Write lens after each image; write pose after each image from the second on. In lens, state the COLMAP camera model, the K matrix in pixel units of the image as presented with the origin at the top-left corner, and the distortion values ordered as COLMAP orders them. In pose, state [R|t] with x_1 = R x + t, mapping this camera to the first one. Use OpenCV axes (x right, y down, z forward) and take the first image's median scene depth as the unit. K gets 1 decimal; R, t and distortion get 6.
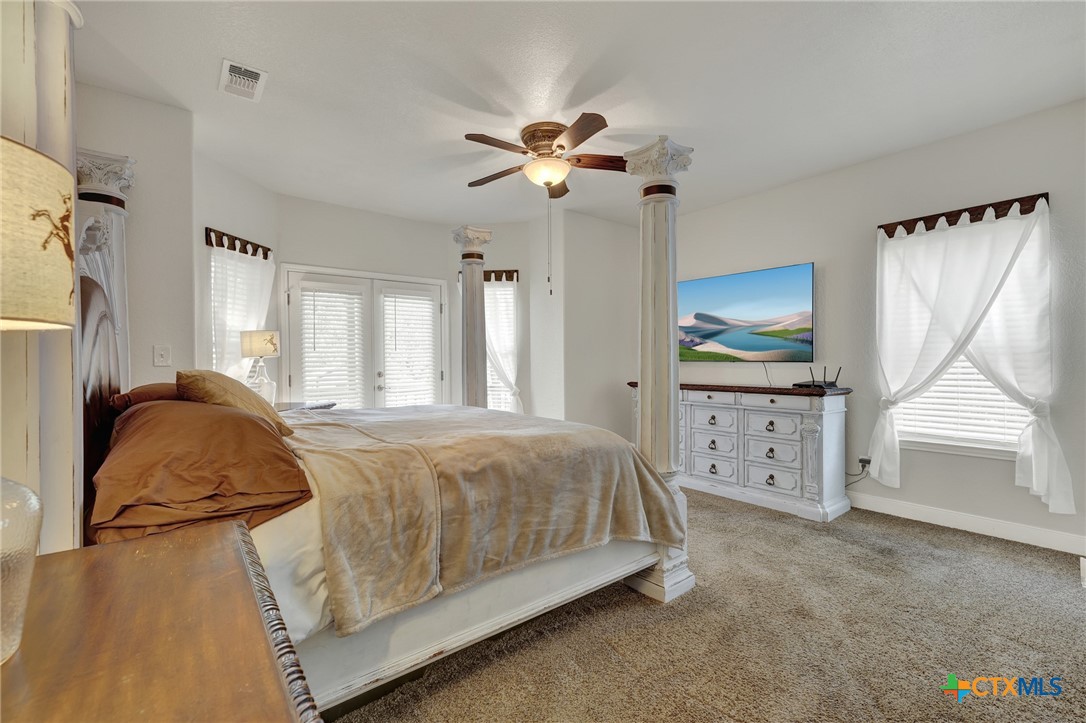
lens RADIAL K [[484.5, 0, 565.5], [0, 484.5, 363.7], [0, 0, 1]] dist [0.001369, 0.000225]
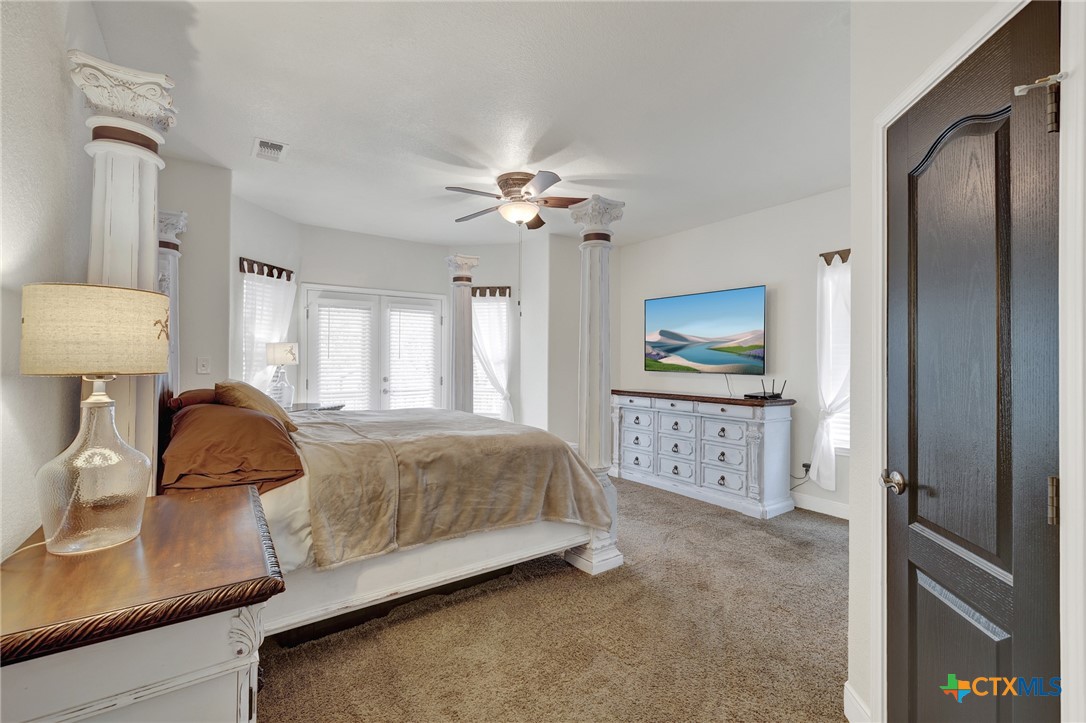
lens RADIAL K [[462.5, 0, 543.0], [0, 462.5, 361.5], [0, 0, 1]] dist [-0.000892, -0.000328]
pose [[0.998335, 0.012317, -0.056352, 0.085176], [-0.013185, 0.999800, -0.015046, -0.015916], [0.056156, 0.015764, 0.998298, -0.109677]]
